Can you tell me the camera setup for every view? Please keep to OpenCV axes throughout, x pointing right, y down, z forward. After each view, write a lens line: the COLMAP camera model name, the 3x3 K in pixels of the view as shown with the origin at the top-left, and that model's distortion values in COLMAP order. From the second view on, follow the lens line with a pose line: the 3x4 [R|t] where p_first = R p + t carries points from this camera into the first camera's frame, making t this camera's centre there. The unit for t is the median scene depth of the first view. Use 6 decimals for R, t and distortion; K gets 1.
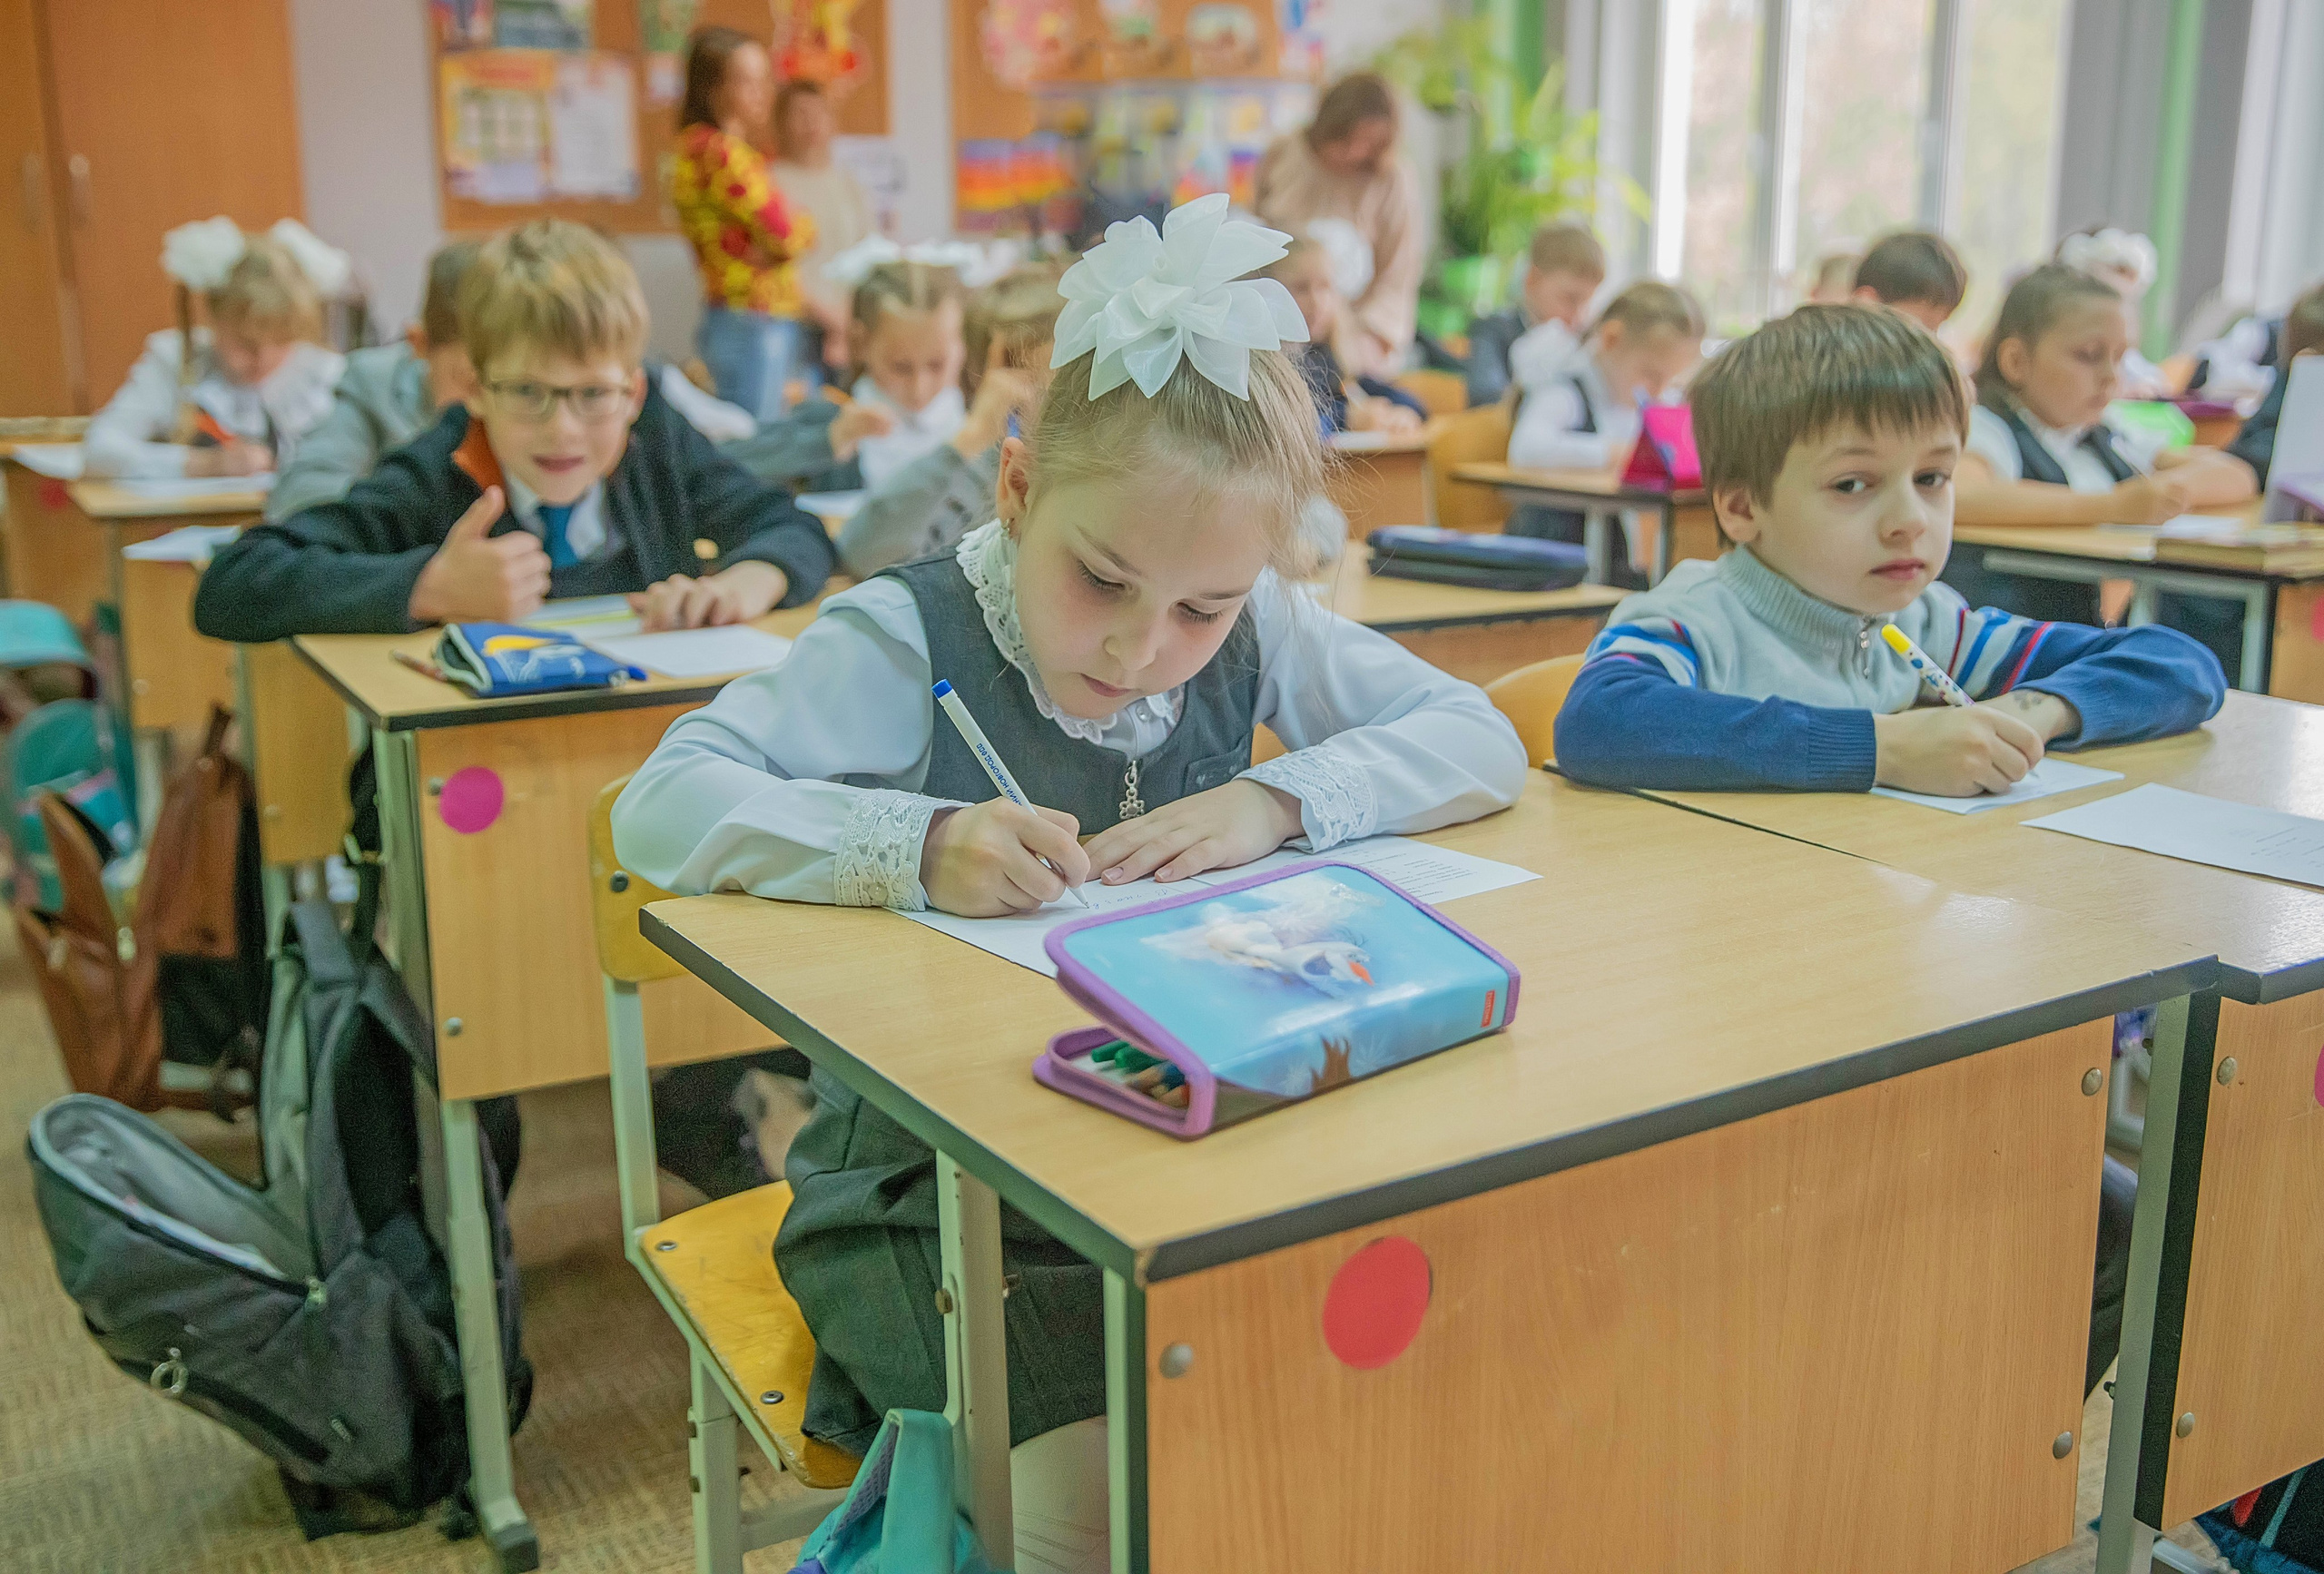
lens RADIAL K [[2111.3, 0, 1123.4], [0, 2111.3, 782.1], [0, 0, 1]] dist [-0.066664, 0.122961]
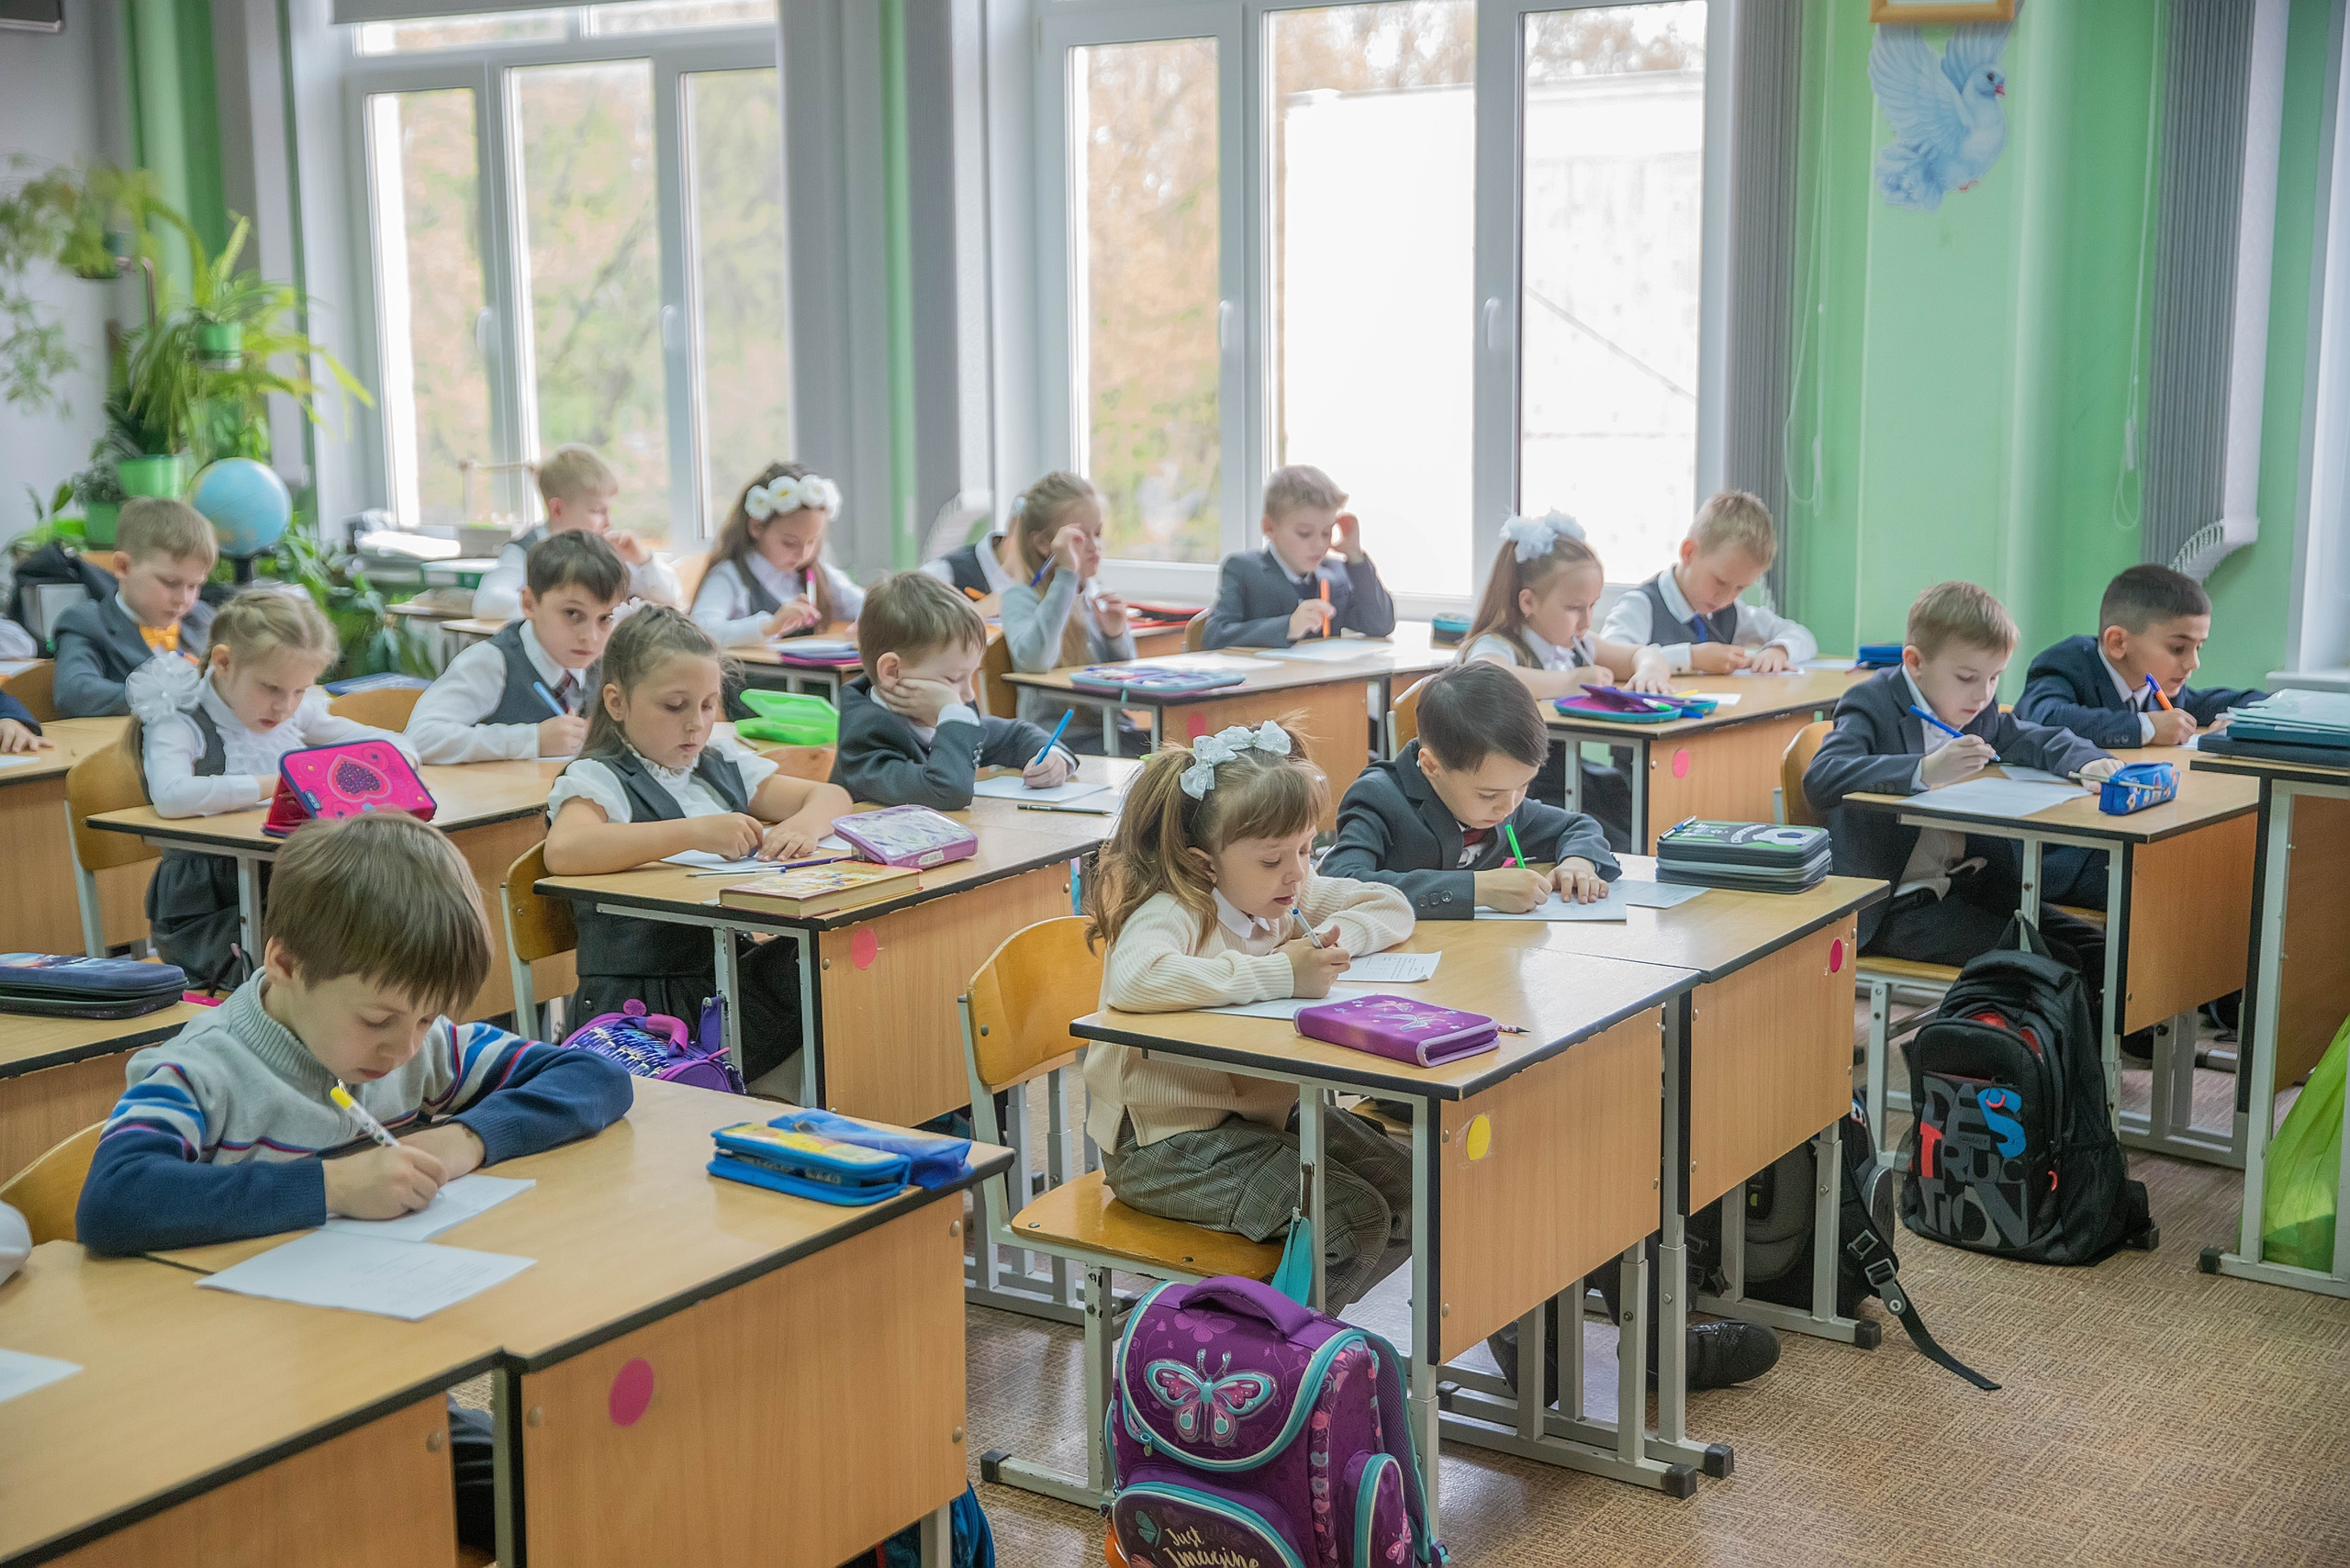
lens RADIAL K [[2897.1, 0, 1175.0], [0, 2897.1, 784.0], [0, 0, 1]] dist [-0.003425, 0.203393]
pose [[0.894218, -0.069636, 0.442183, 0.038751], [0.097442, 0.994419, -0.040452, -0.138941], [-0.436898, 0.079260, 0.896012, -0.830829]]
